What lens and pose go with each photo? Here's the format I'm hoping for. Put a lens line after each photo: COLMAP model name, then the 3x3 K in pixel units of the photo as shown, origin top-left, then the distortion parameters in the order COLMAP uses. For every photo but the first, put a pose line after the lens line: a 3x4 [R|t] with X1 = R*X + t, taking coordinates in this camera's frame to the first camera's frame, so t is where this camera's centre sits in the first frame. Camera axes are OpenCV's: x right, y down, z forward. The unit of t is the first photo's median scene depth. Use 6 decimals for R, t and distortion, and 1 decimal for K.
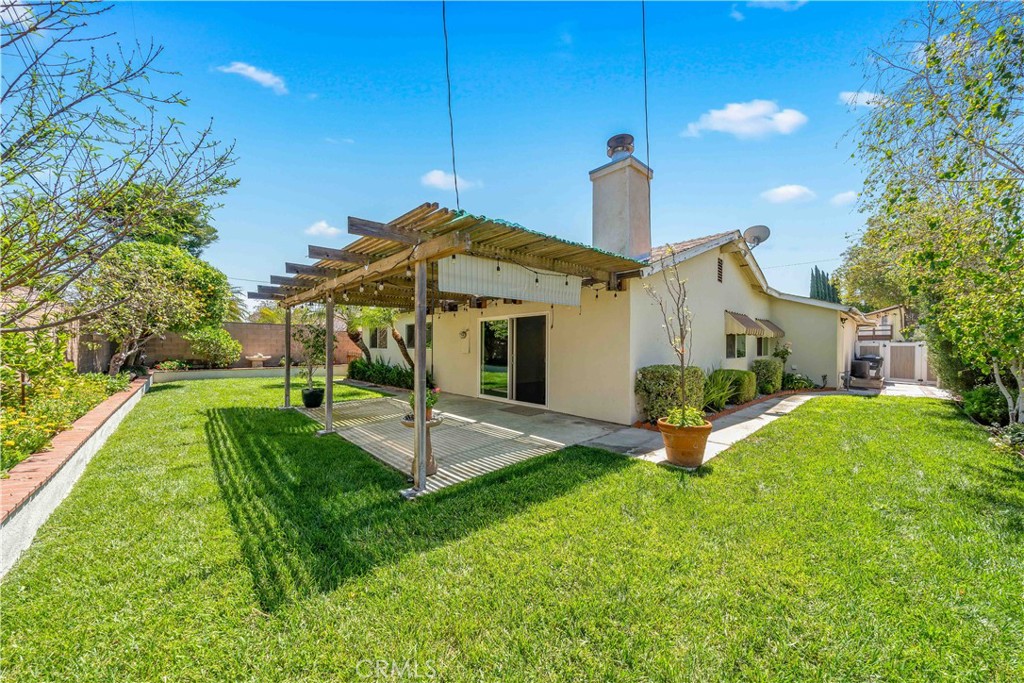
lens RADIAL K [[352.1, 0, 512.0], [0, 352.1, 341.5], [0, 0, 1]] dist [-0.004489, -0.000176]
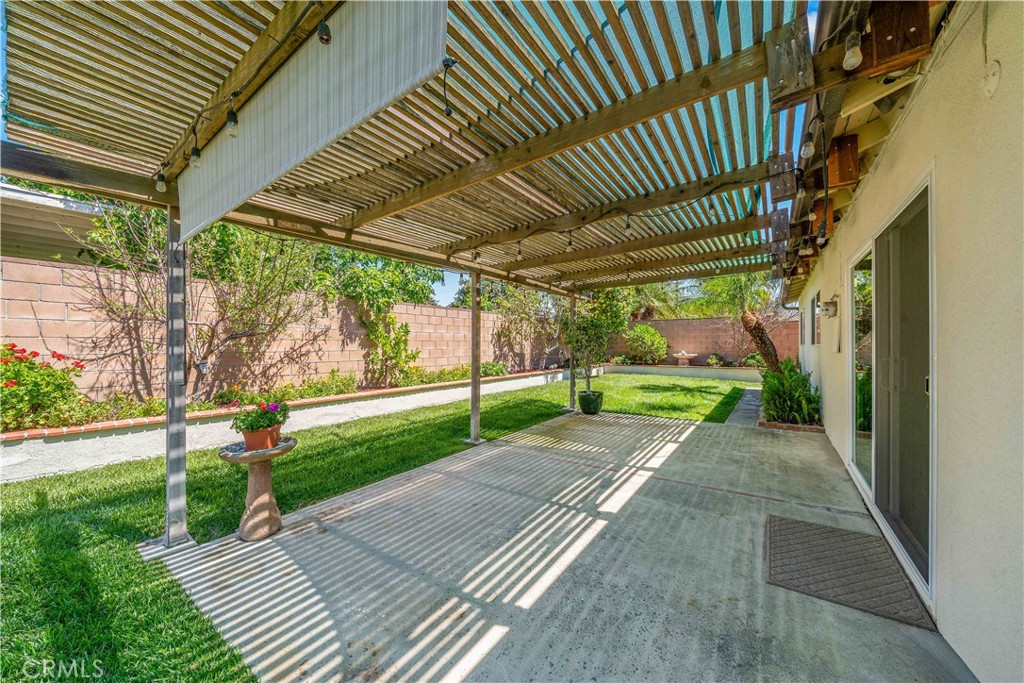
lens RADIAL K [[364.4, 0, 512.0], [0, 364.4, 341.5], [0, 0, 1]] dist [-0.000758, 0.000009]
pose [[0.200026, -0.014171, -0.979688, 0.211383], [0.018981, 0.999764, -0.010586, 0.016919], [0.979607, -0.016478, 0.200247, 0.559073]]
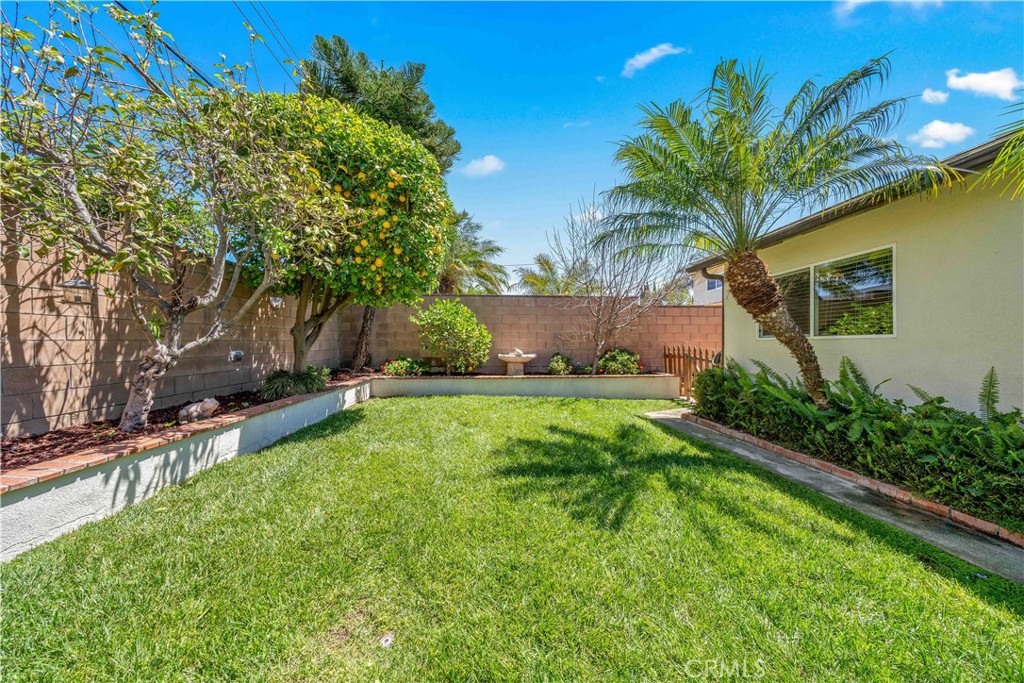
lens RADIAL K [[352.1, 0, 512.0], [0, 352.1, 341.5], [0, 0, 1]] dist [-0.004489, -0.000176]
pose [[0.764779, -0.003386, -0.644284, -0.588051], [0.010142, 0.999926, 0.006783, 0.028943], [0.644213, -0.011722, 0.764756, 0.903890]]
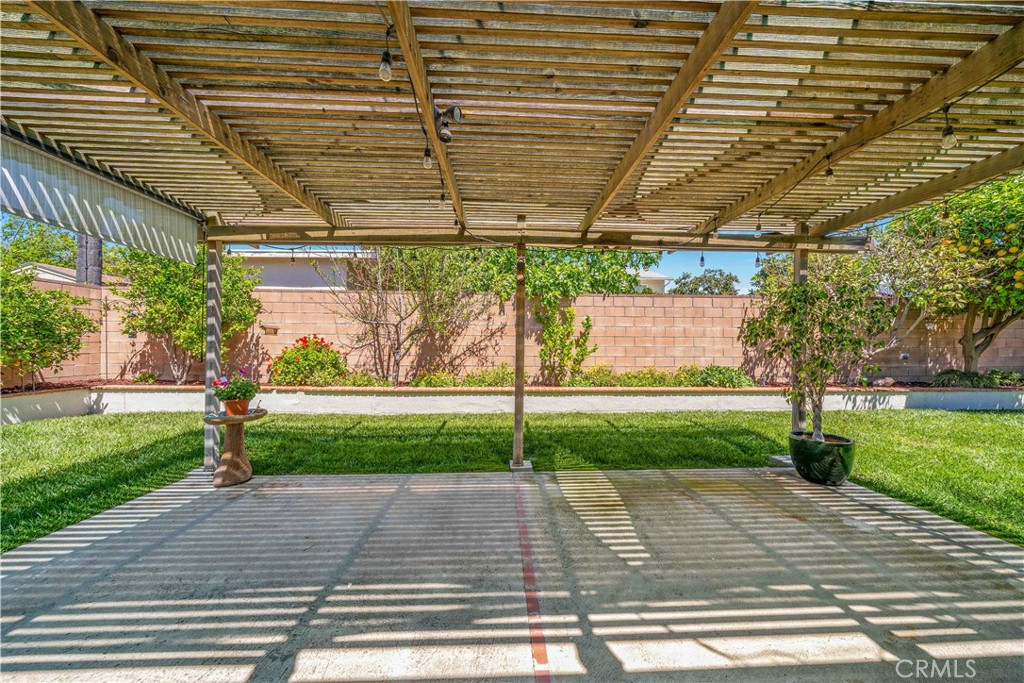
lens RADIAL K [[352.1, 0, 512.0], [0, 352.1, 341.5], [0, 0, 1]] dist [-0.004489, -0.000176]
pose [[-0.649528, -0.013151, -0.760224, -0.019916], [0.001617, 0.999824, -0.018677, 0.026108], [0.760336, -0.013361, -0.649393, 0.859794]]
